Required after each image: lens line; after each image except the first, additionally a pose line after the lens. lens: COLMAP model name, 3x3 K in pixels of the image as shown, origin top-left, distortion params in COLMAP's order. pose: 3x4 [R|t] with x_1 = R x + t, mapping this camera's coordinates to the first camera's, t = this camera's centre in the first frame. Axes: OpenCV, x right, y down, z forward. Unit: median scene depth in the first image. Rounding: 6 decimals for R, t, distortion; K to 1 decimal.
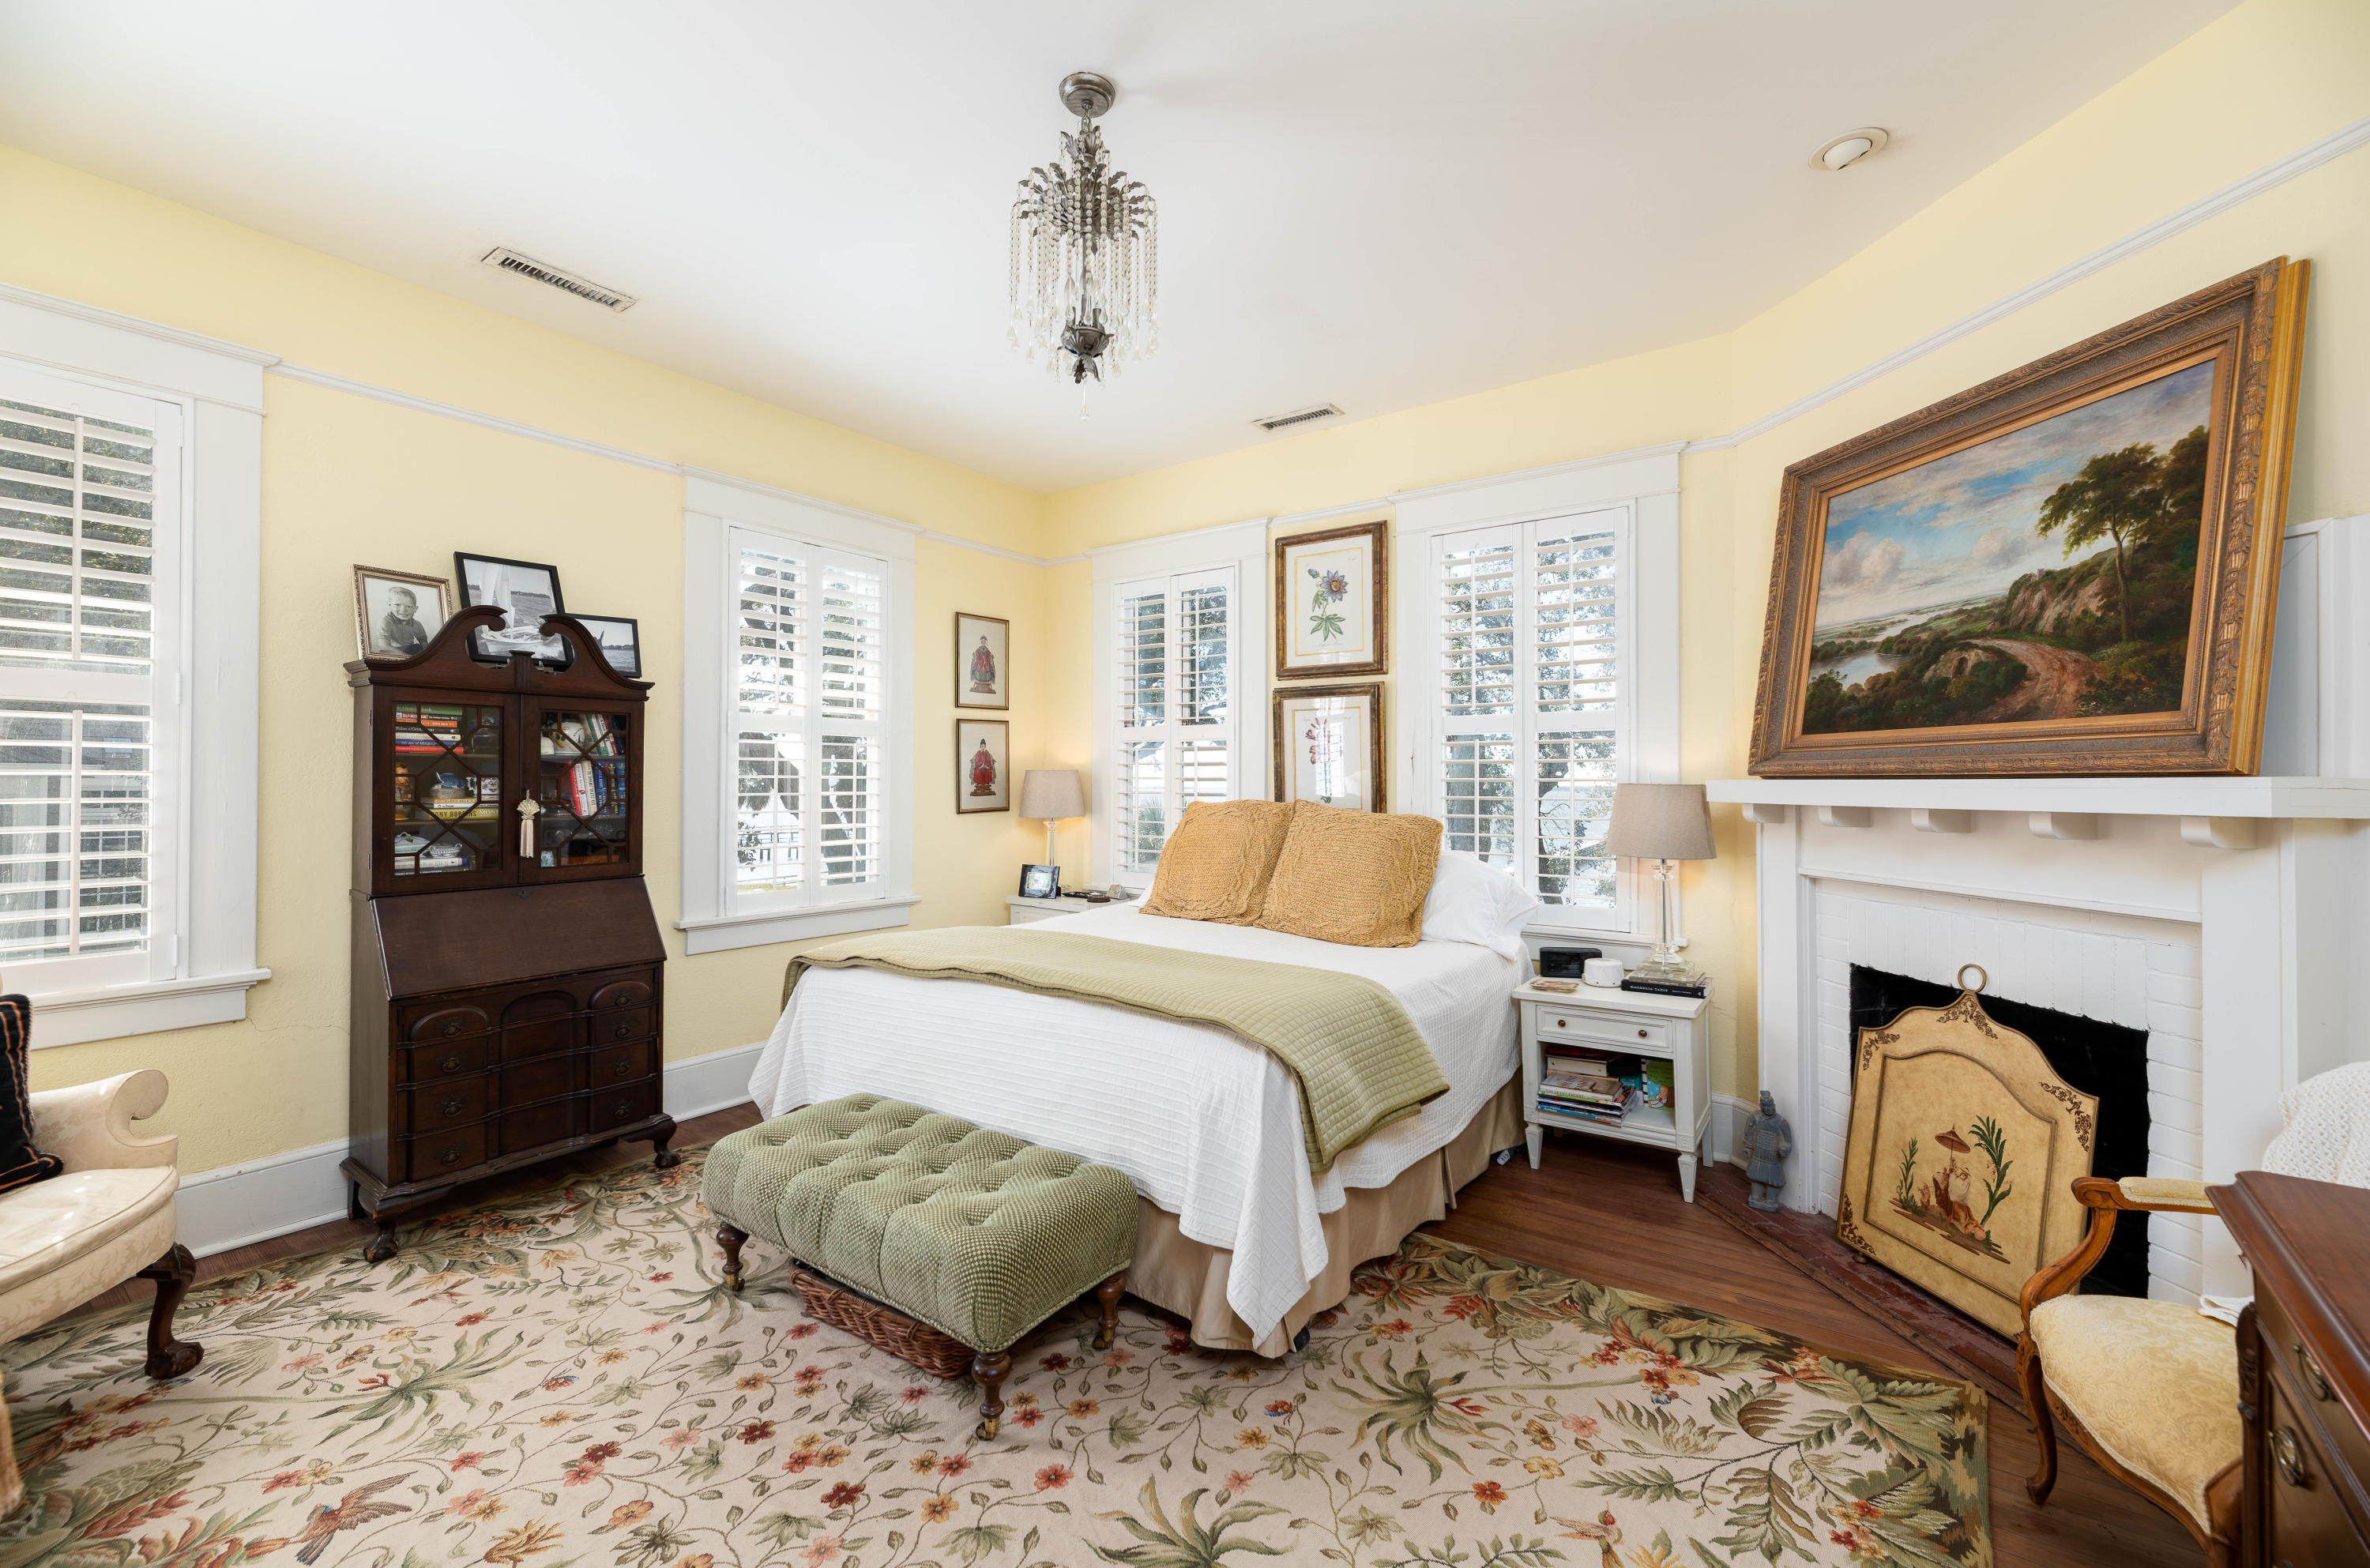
lens RADIAL K [[977.8, 0, 1179.3], [0, 977.8, 767.3], [0, 0, 1]] dist [0.000086, 0.000054]
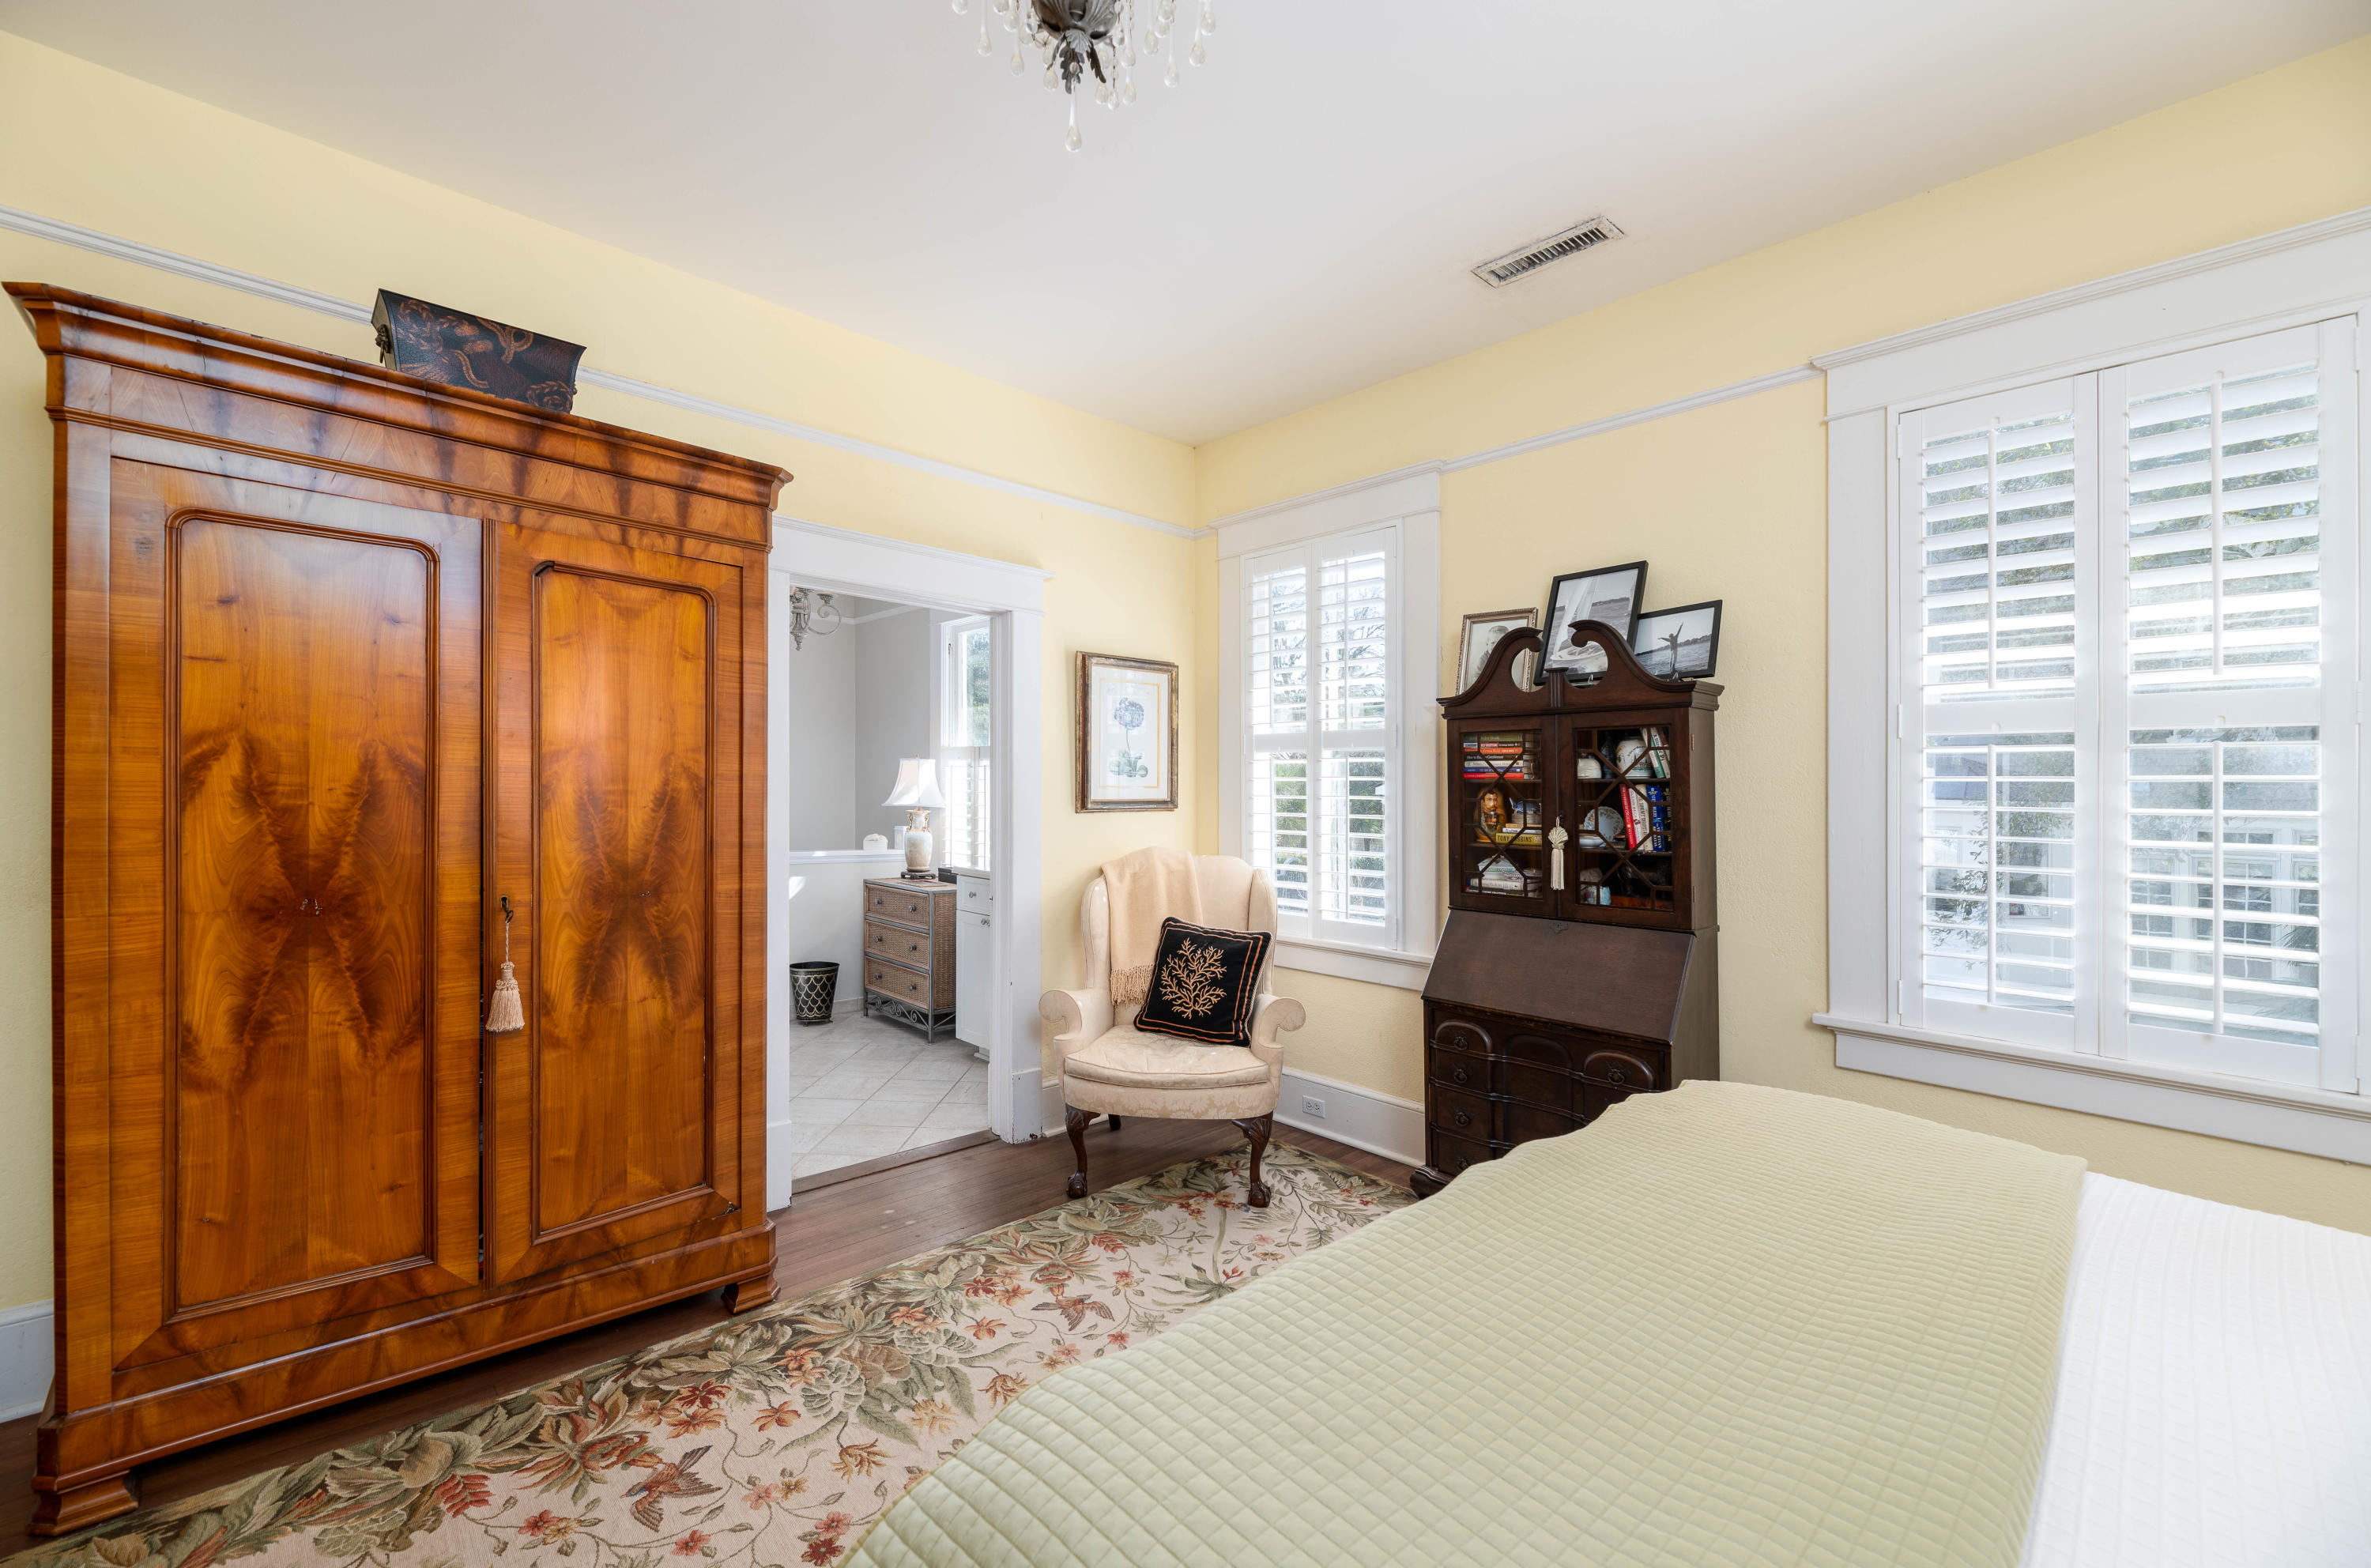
lens RADIAL K [[978.2, 0, 1179.3], [0, 978.2, 801.2], [0, 0, 1]] dist [0.000086, 0.000054]
pose [[-0.174332, 0.001692, -0.984686, 0.335205], [-0.003233, 0.999992, 0.002291, 0.007975], [0.984682, 0.003583, -0.174325, 0.864396]]
